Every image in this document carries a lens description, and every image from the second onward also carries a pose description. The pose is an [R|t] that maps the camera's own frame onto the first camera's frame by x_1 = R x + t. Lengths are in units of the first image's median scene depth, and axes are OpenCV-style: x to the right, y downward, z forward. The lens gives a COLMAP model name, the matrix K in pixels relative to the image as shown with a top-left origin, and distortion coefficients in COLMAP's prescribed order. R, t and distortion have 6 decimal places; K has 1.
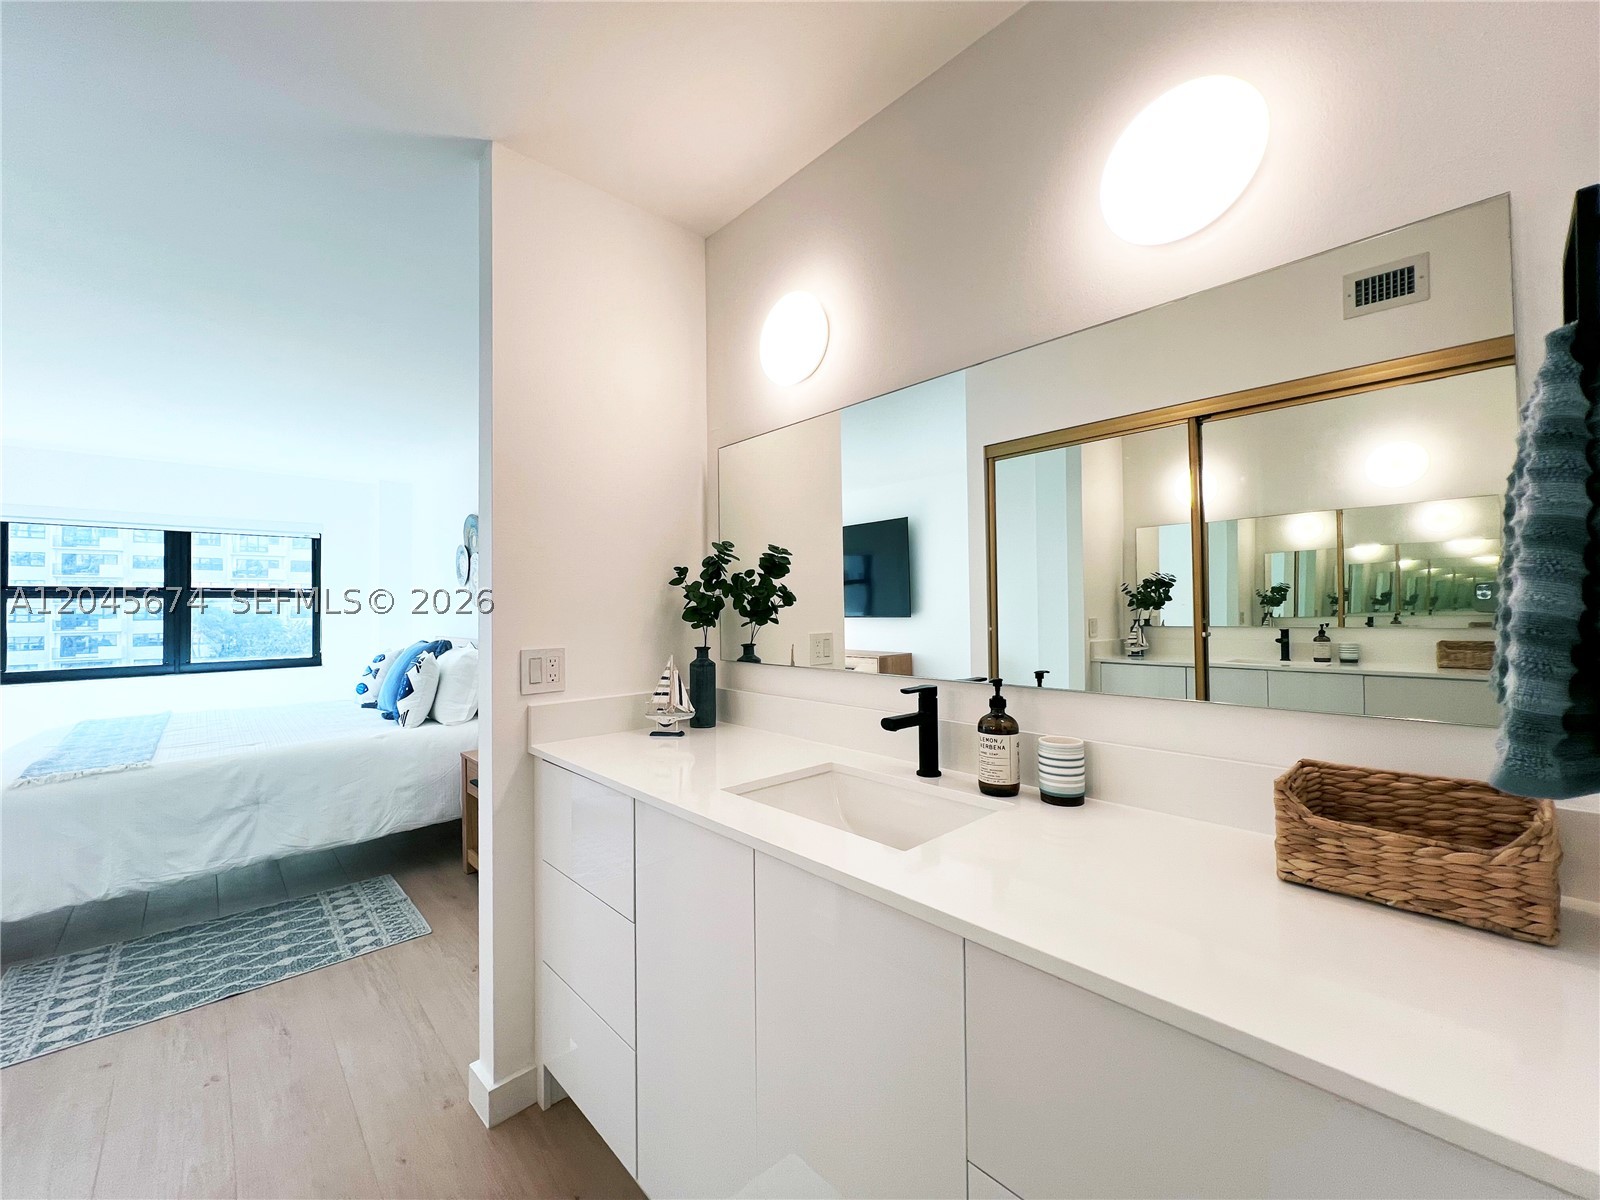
lens RADIAL K [[639.6, 0, 797.0], [0, 639.6, 592.8], [0, 0, 1]] dist [-0.003201, 0.001140]
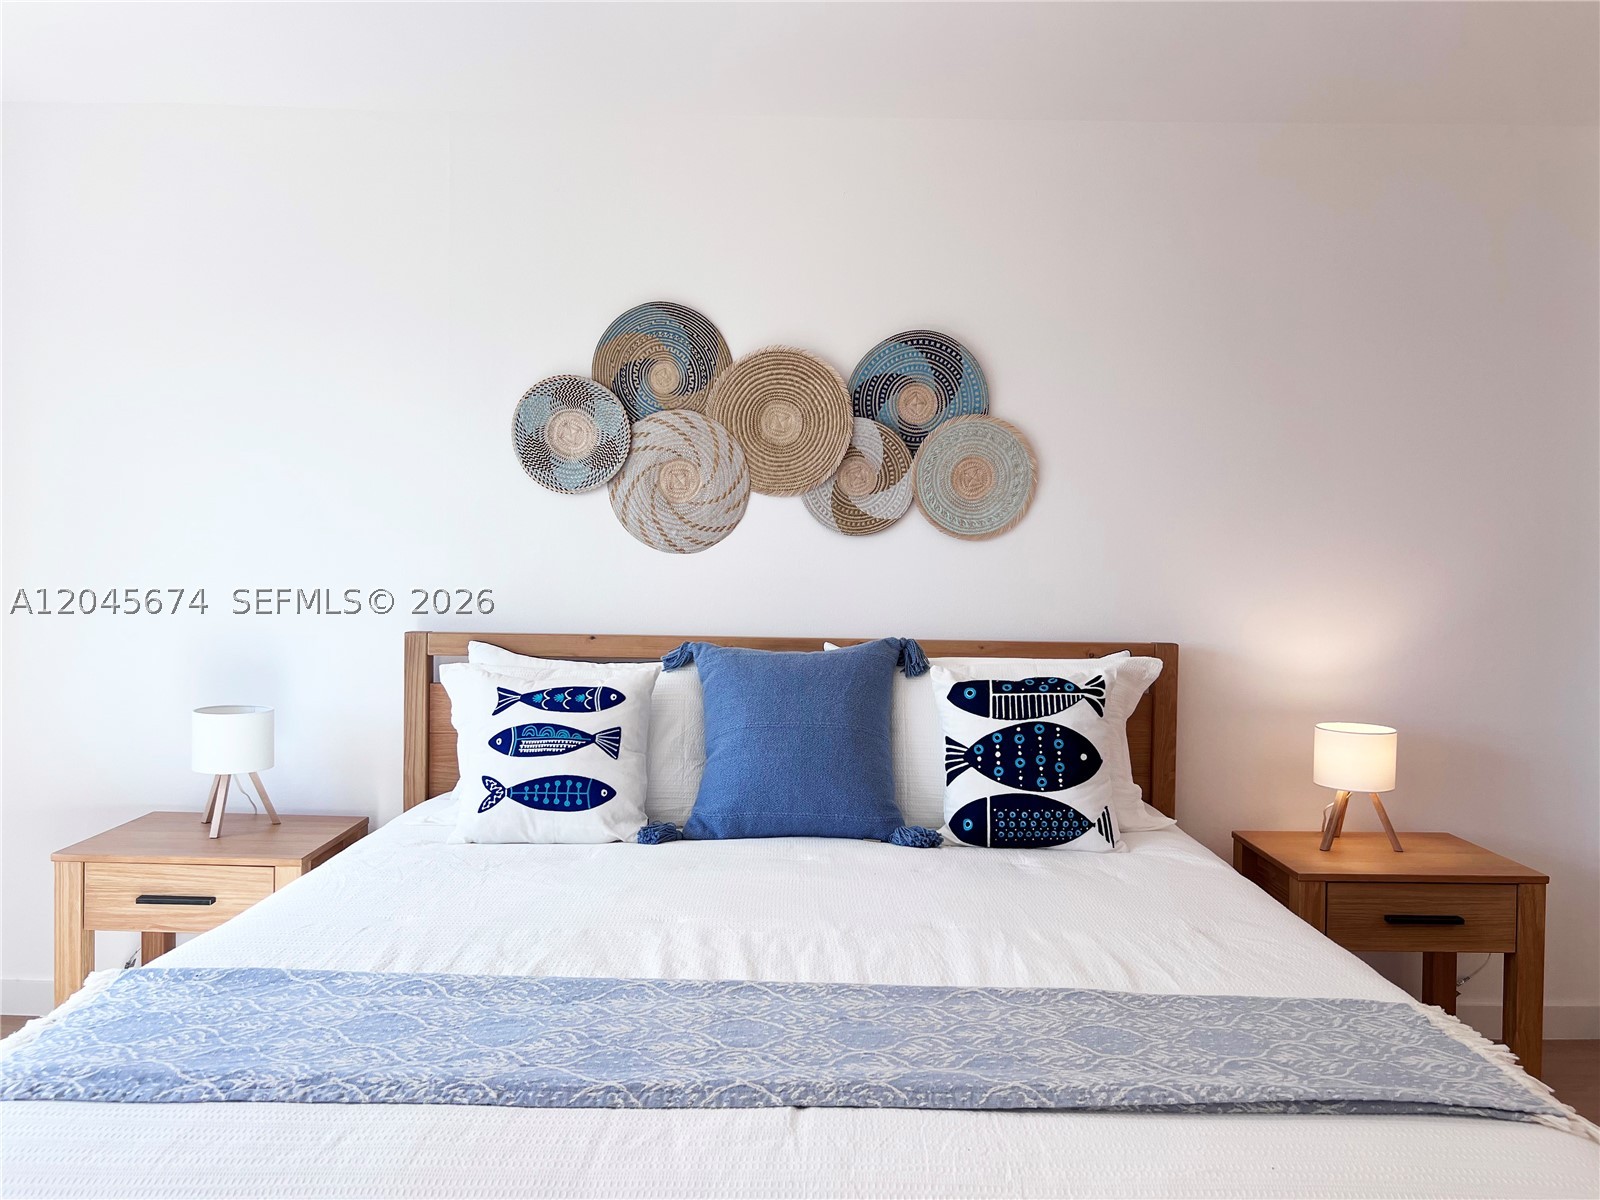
lens RADIAL K [[1205.5, 0, 801.6], [0, 1205.5, 601.2], [0, 0, 1]] dist [0.047947, -0.043480]
pose [[0.681364, 0.003404, 0.731937, -1.309714], [-0.041203, 0.998582, 0.033712, 0.032123], [-0.730784, -0.053129, 0.680538, 0.616813]]
